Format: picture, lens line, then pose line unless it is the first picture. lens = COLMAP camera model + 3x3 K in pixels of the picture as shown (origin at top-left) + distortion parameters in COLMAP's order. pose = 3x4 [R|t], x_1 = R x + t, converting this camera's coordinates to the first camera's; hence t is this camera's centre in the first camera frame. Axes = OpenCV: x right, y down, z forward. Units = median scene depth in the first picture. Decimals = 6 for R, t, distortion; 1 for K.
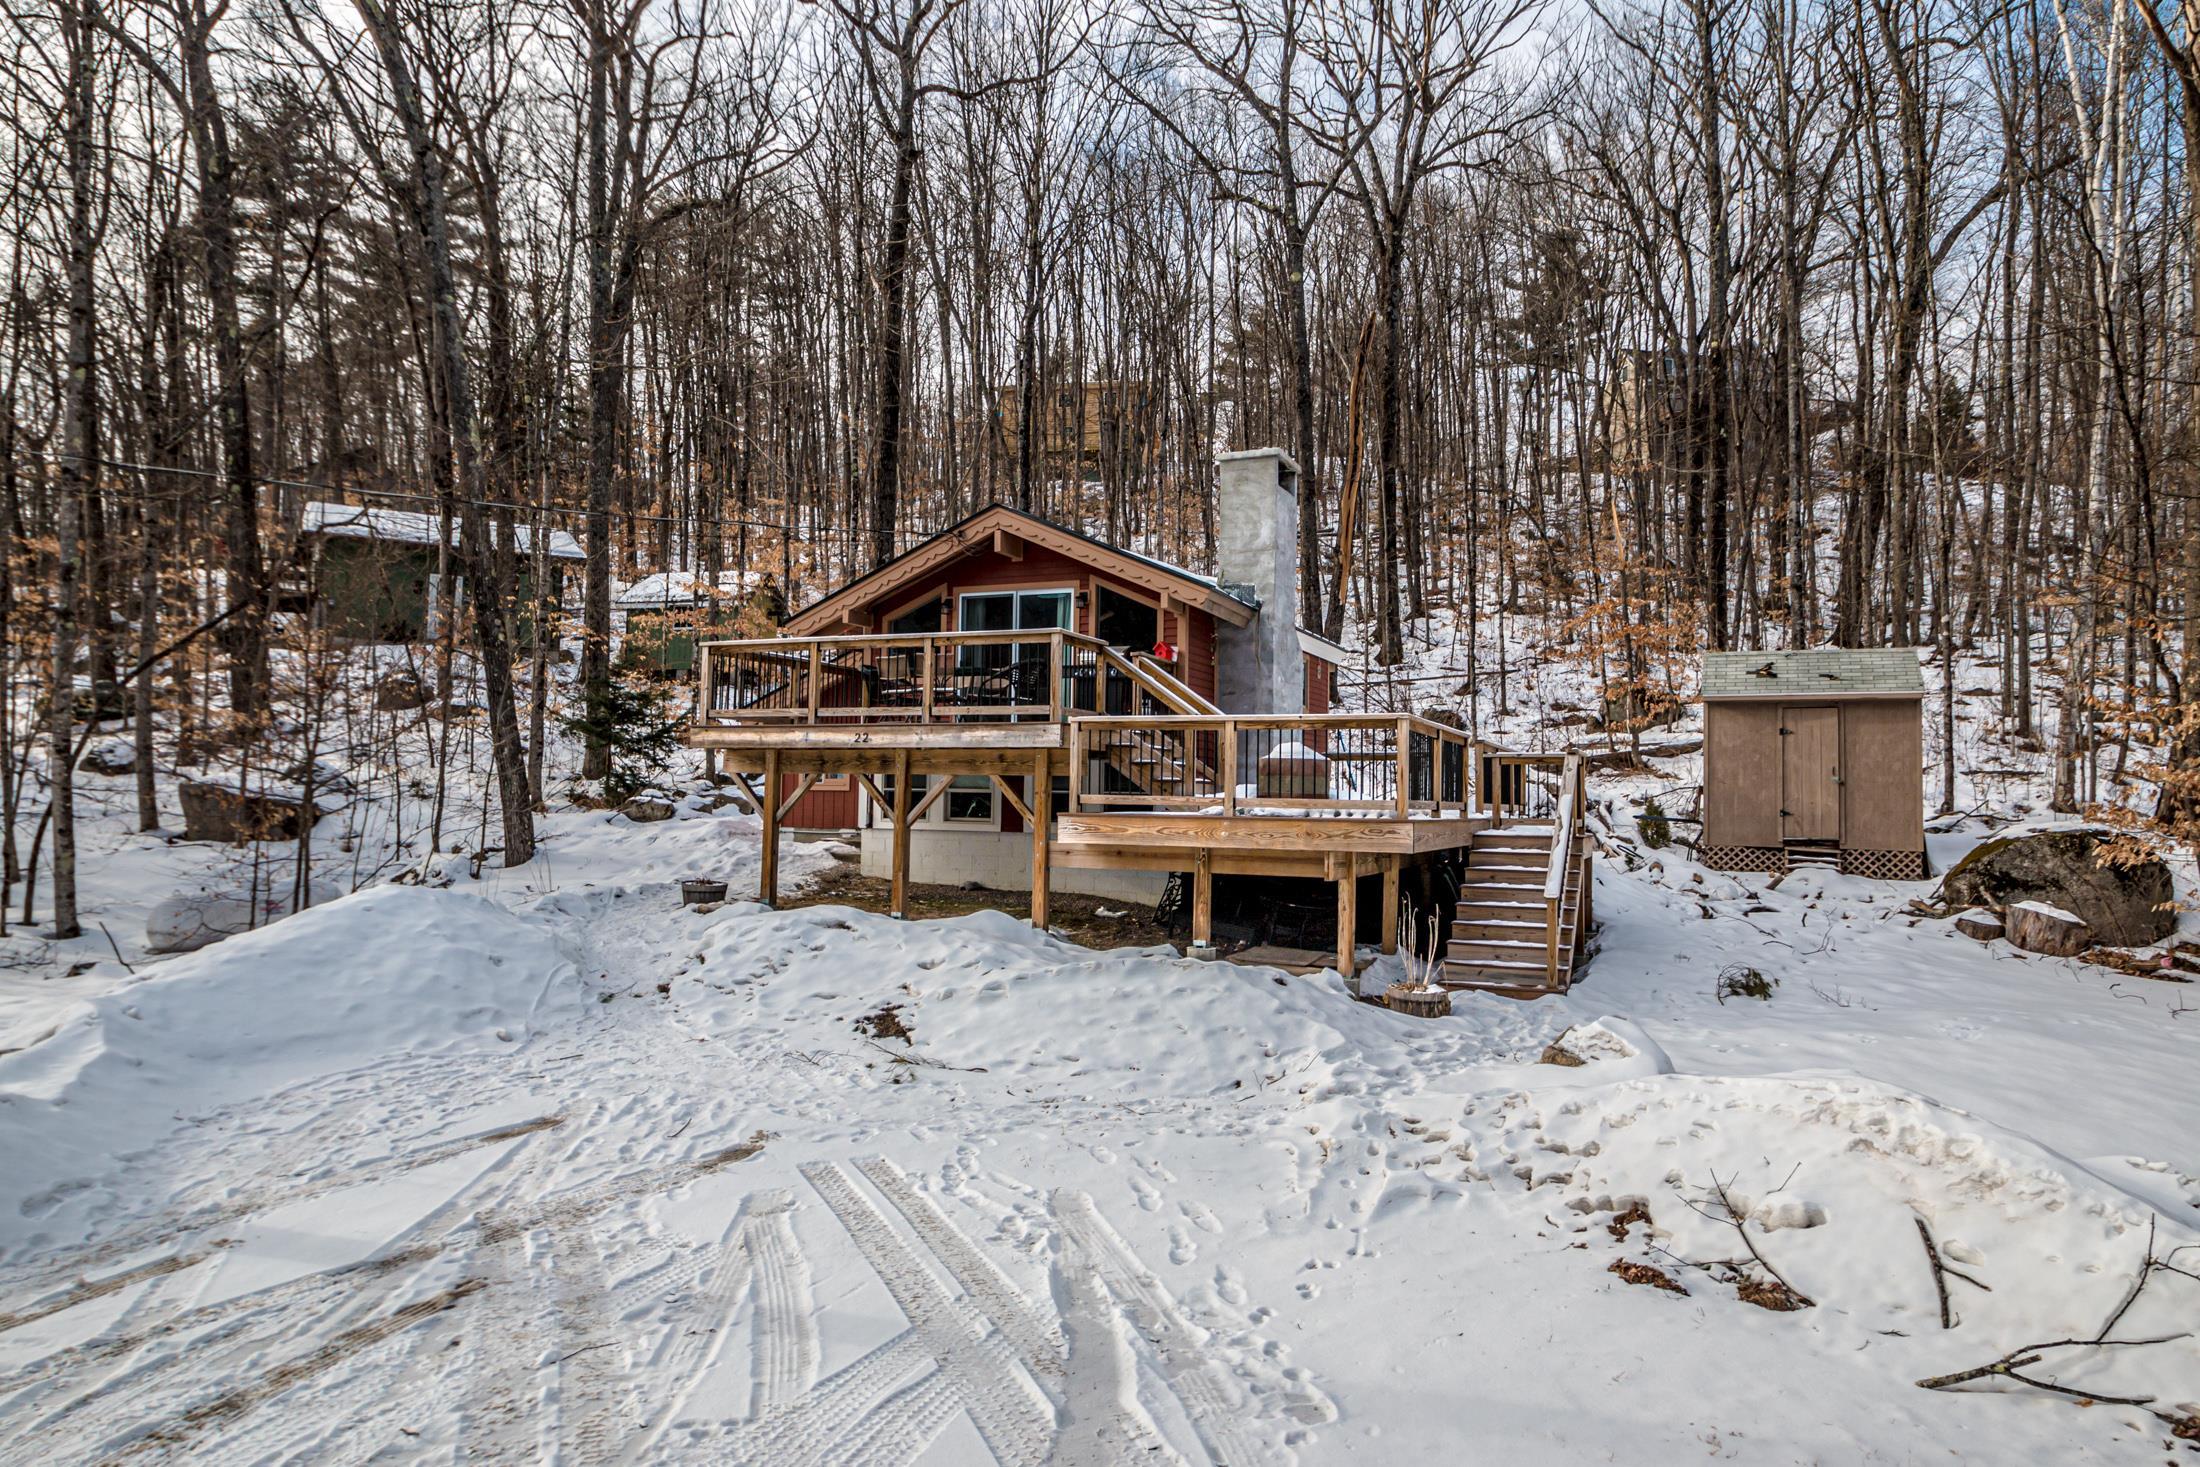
lens RADIAL K [[1317.2, 0, 1100.0], [0, 1317.2, 733.5], [0, 0, 1]] dist [-0.008471, -0.000680]
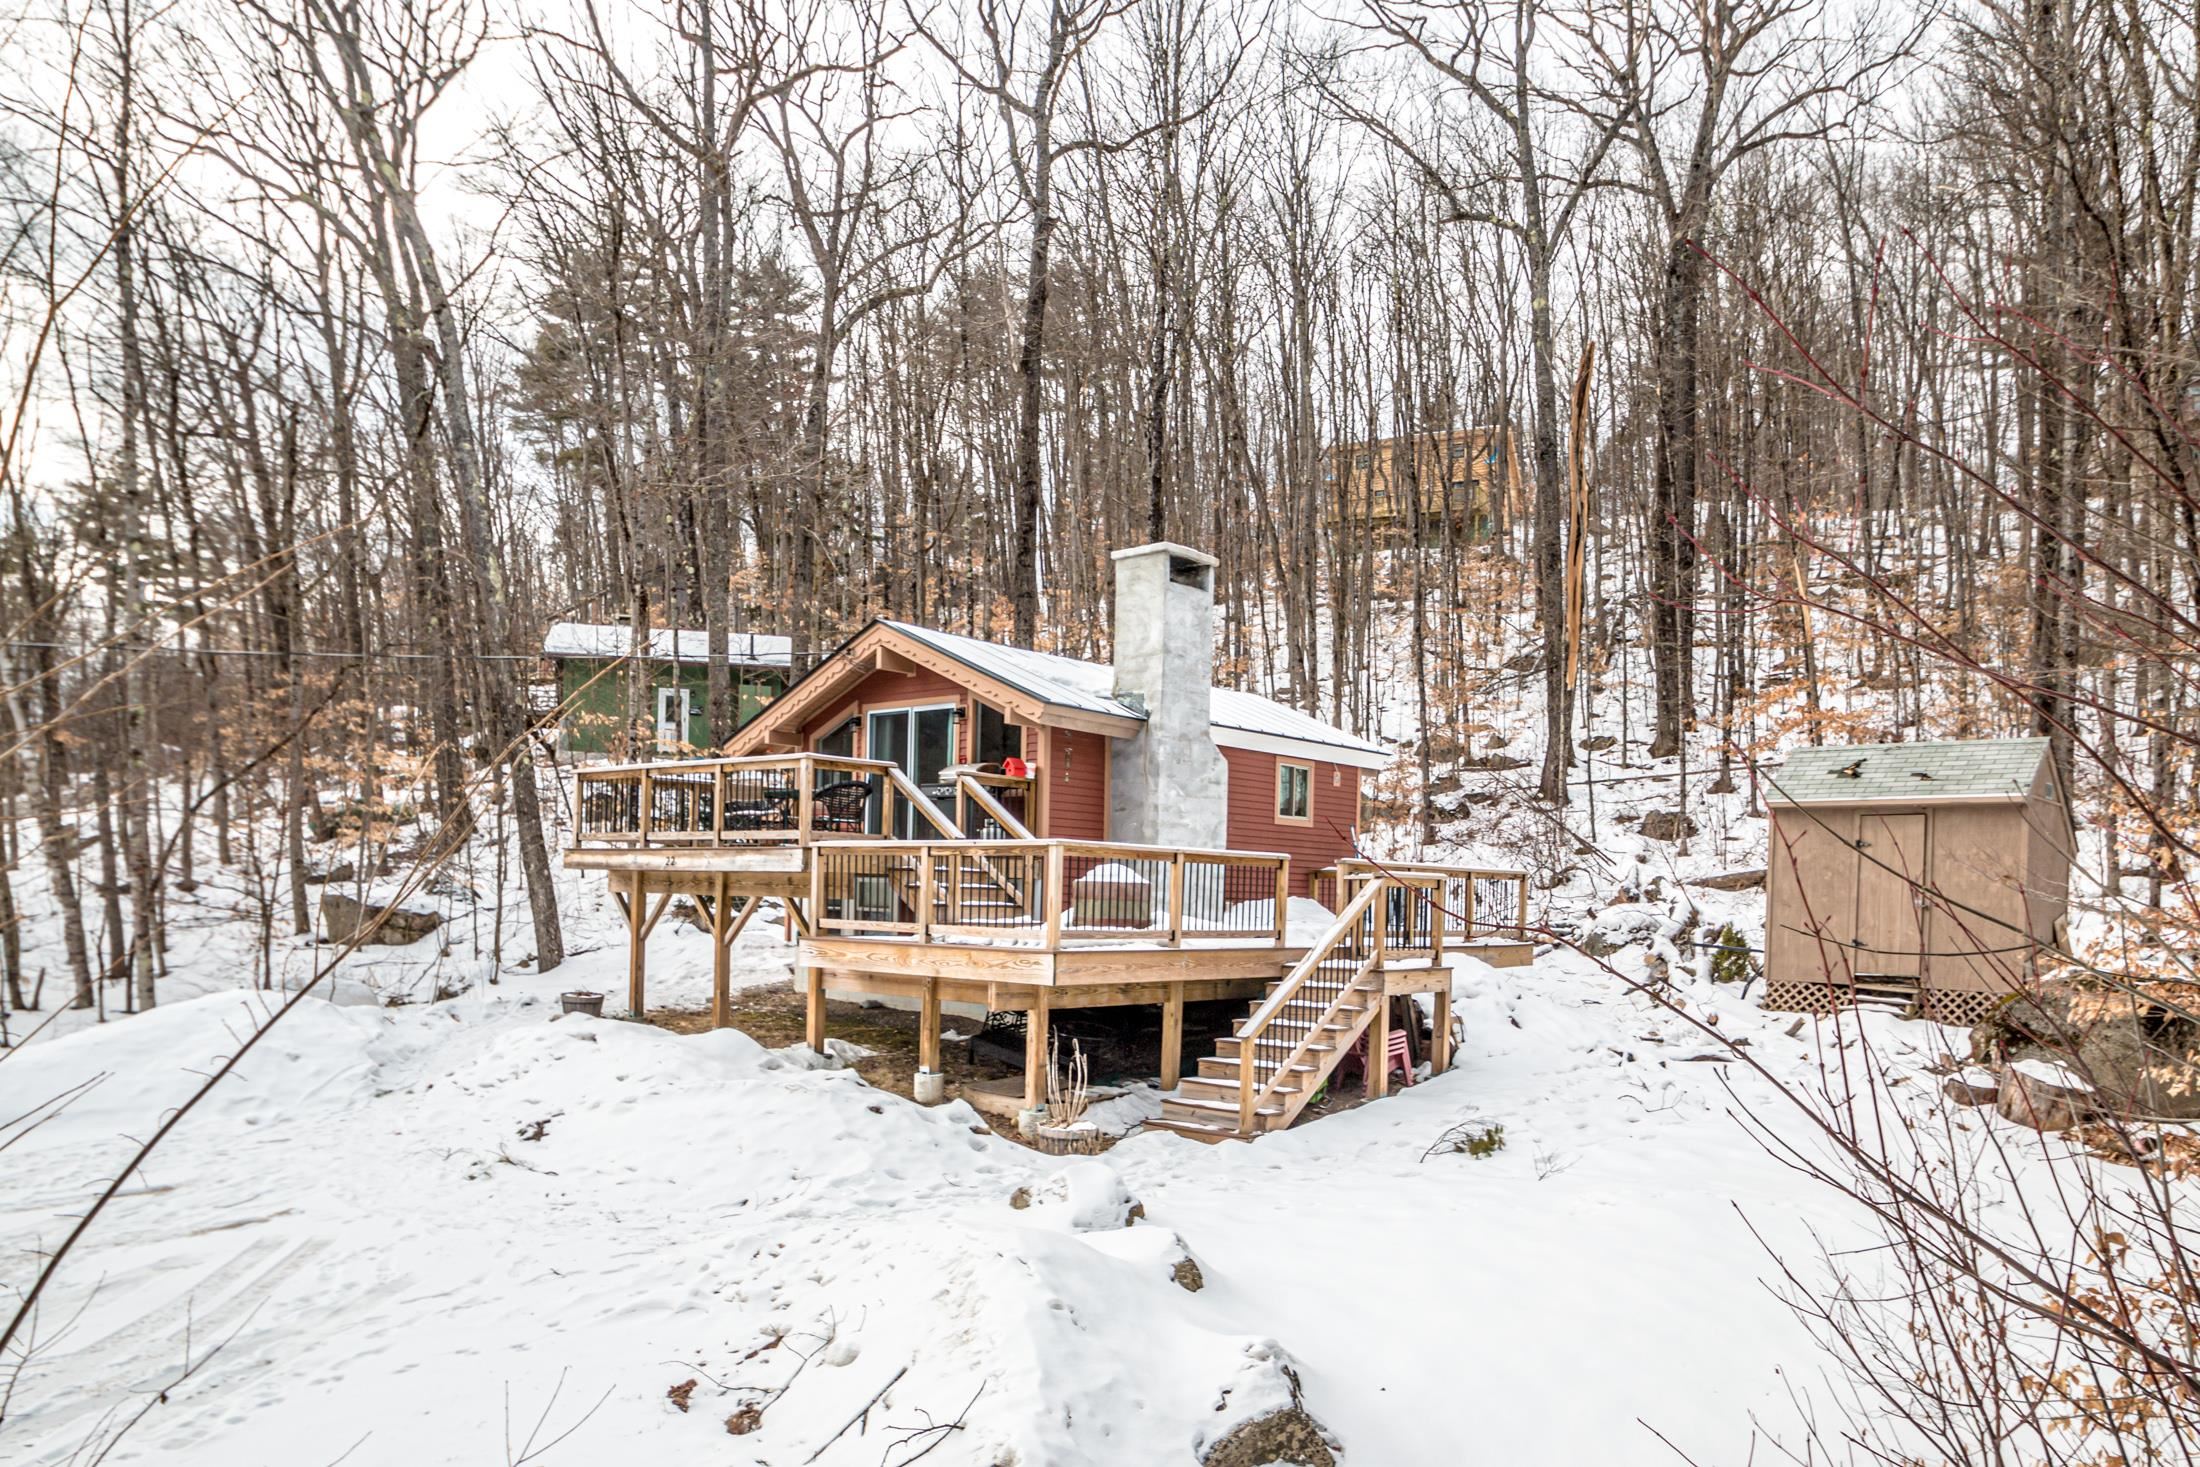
lens RADIAL K [[1460.2, 0, 1096.2], [0, 1460.2, 894.0], [0, 0, 1]] dist [-0.010725, -0.004421]
pose [[0.957862, 0.006652, -0.287150, 0.390409], [0.006196, 0.999021, 0.043813, -0.015779], [0.287160, -0.043746, 0.956883, -0.010688]]
